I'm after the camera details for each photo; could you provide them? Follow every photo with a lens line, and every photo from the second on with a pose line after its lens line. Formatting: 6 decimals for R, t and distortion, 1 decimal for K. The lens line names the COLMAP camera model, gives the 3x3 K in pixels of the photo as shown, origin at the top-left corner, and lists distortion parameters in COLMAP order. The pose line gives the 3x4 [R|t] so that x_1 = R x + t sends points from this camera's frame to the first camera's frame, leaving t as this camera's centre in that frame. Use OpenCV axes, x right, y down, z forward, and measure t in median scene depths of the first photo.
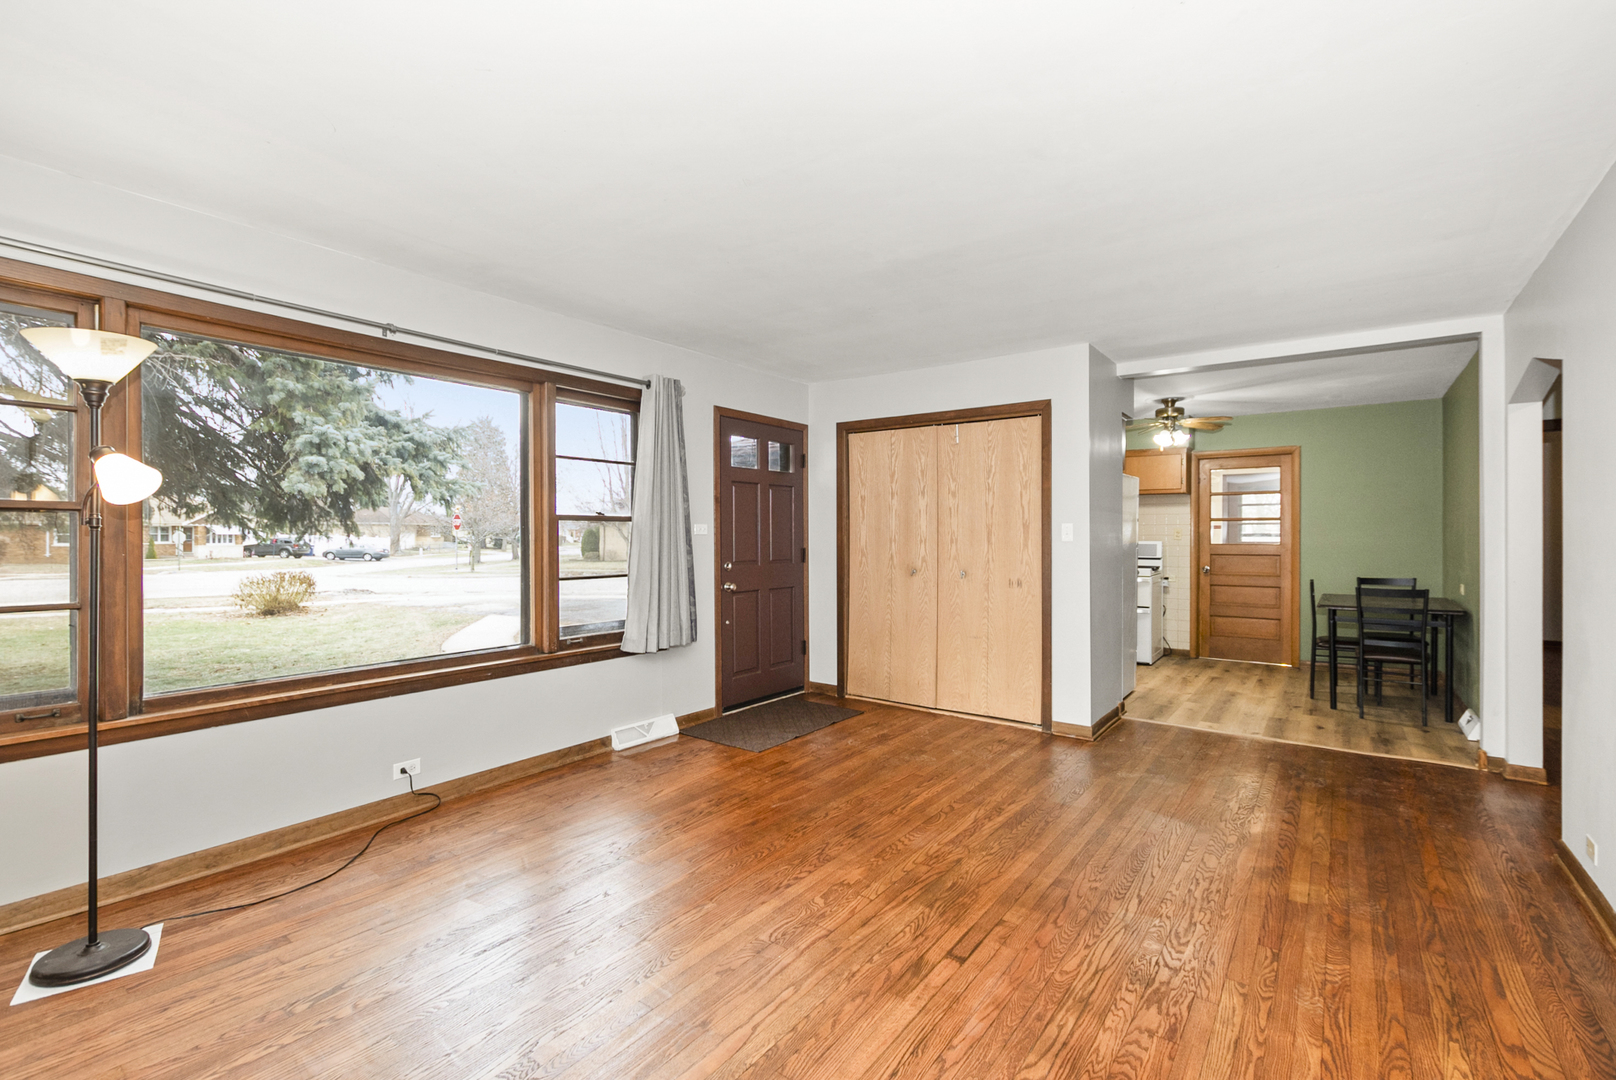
lens RADIAL K [[719.7, 0, 802.6], [0, 719.7, 535.8], [0, 0, 1]] dist [0.003332, -0.000009]
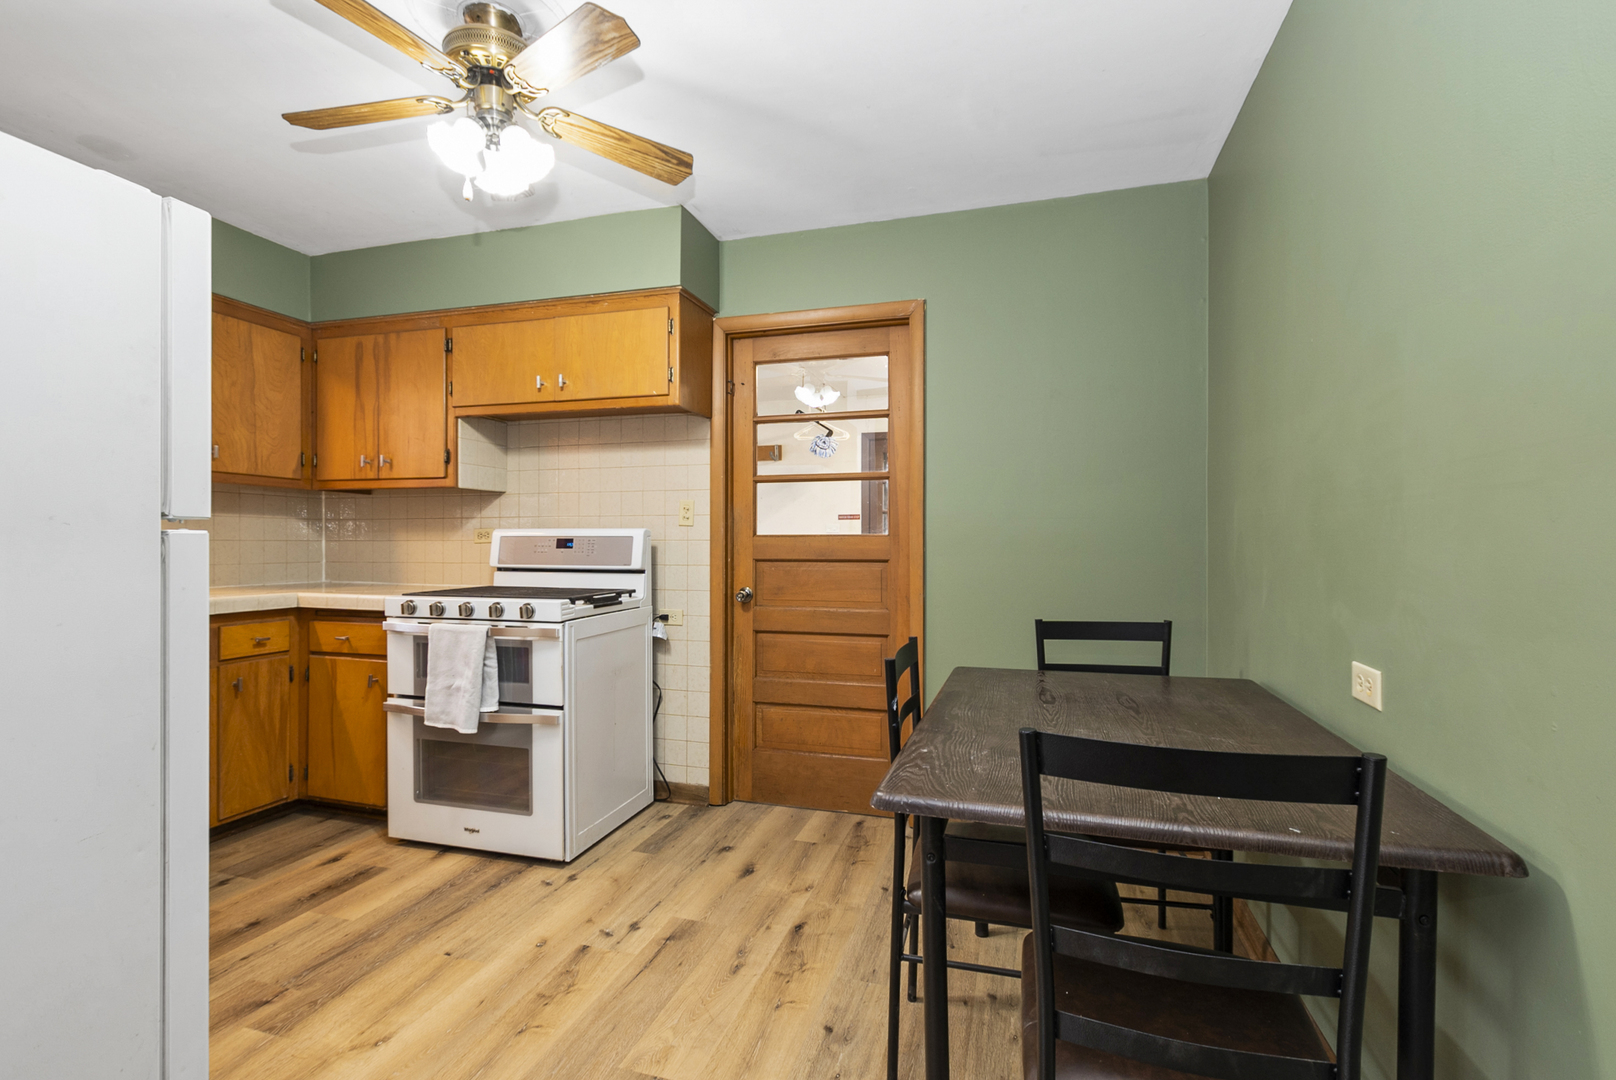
lens RADIAL K [[719.7, 0, 814.2], [0, 719.7, 546.1], [0, 0, 1]] dist [0.003332, -0.000009]
pose [[0.934595, 0.003864, 0.355693, 0.445162], [-0.004145, 0.999991, 0.000028, 0.016753], [-0.355690, -0.001501, 0.934603, 0.582237]]
